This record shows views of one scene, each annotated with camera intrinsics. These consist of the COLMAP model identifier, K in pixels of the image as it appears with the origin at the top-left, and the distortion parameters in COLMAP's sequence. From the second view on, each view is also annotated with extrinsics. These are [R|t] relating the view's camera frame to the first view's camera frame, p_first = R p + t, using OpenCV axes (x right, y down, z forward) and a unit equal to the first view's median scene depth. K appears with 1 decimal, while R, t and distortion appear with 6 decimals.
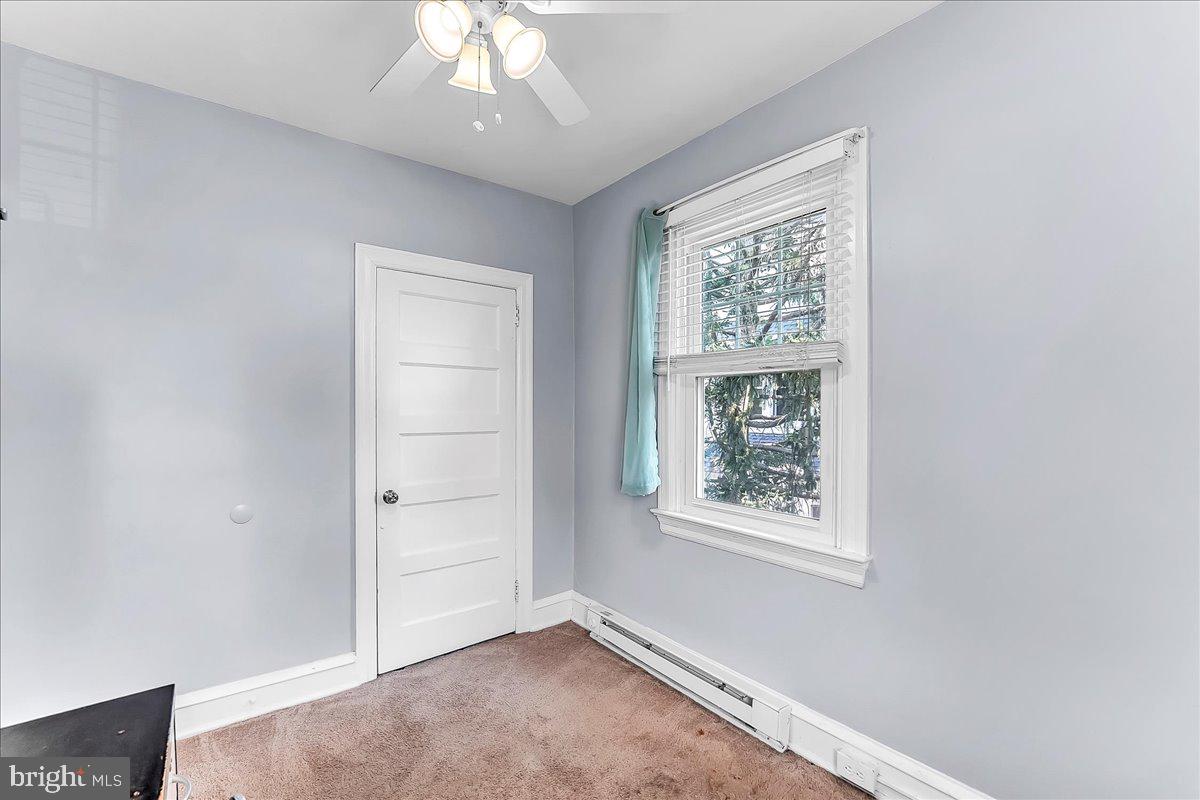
lens RADIAL K [[519.9, 0, 592.3], [0, 519.9, 416.8], [0, 0, 1]] dist [-0.018785, 0.000063]
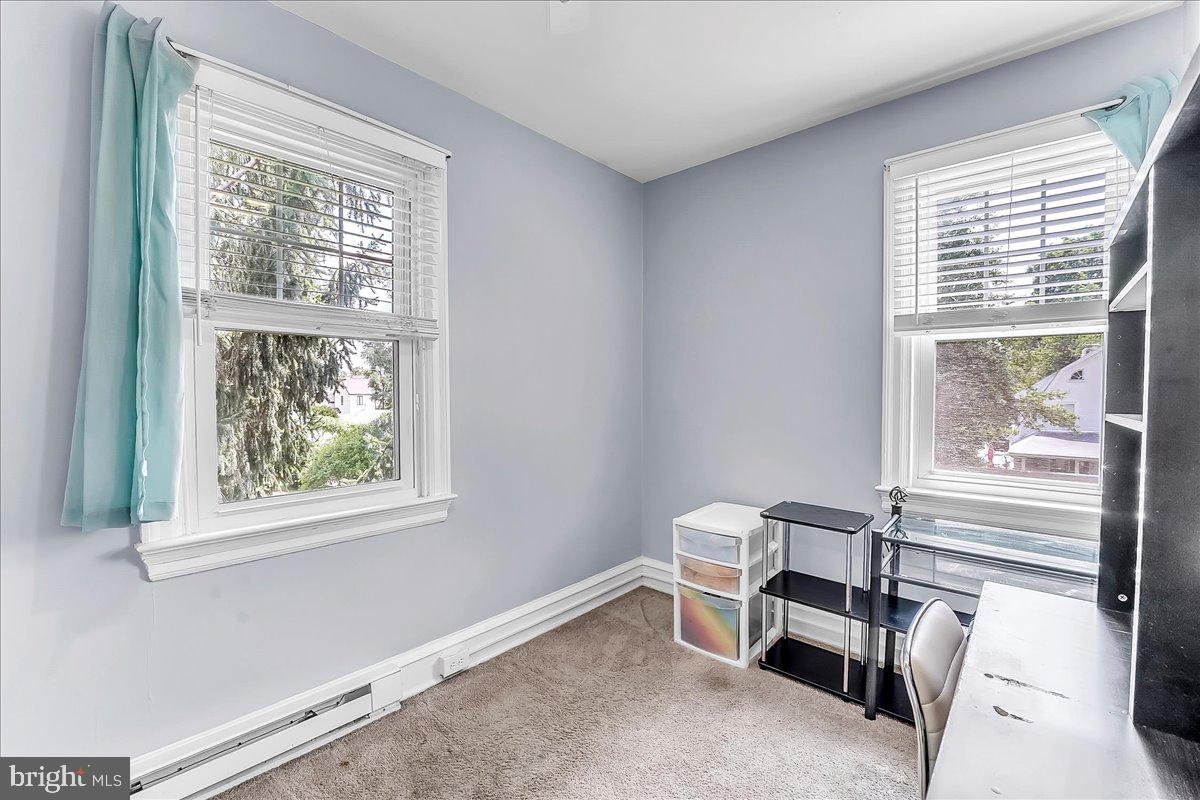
lens RADIAL K [[496.3, 0, 602.5], [0, 496.3, 402.0], [0, 0, 1]] dist [-0.019578, -0.000076]
pose [[-0.194804, -0.031177, 0.980346, -0.665786], [0.009903, 0.999381, 0.033750, 0.005085], [-0.980792, 0.016283, -0.194375, 0.781993]]
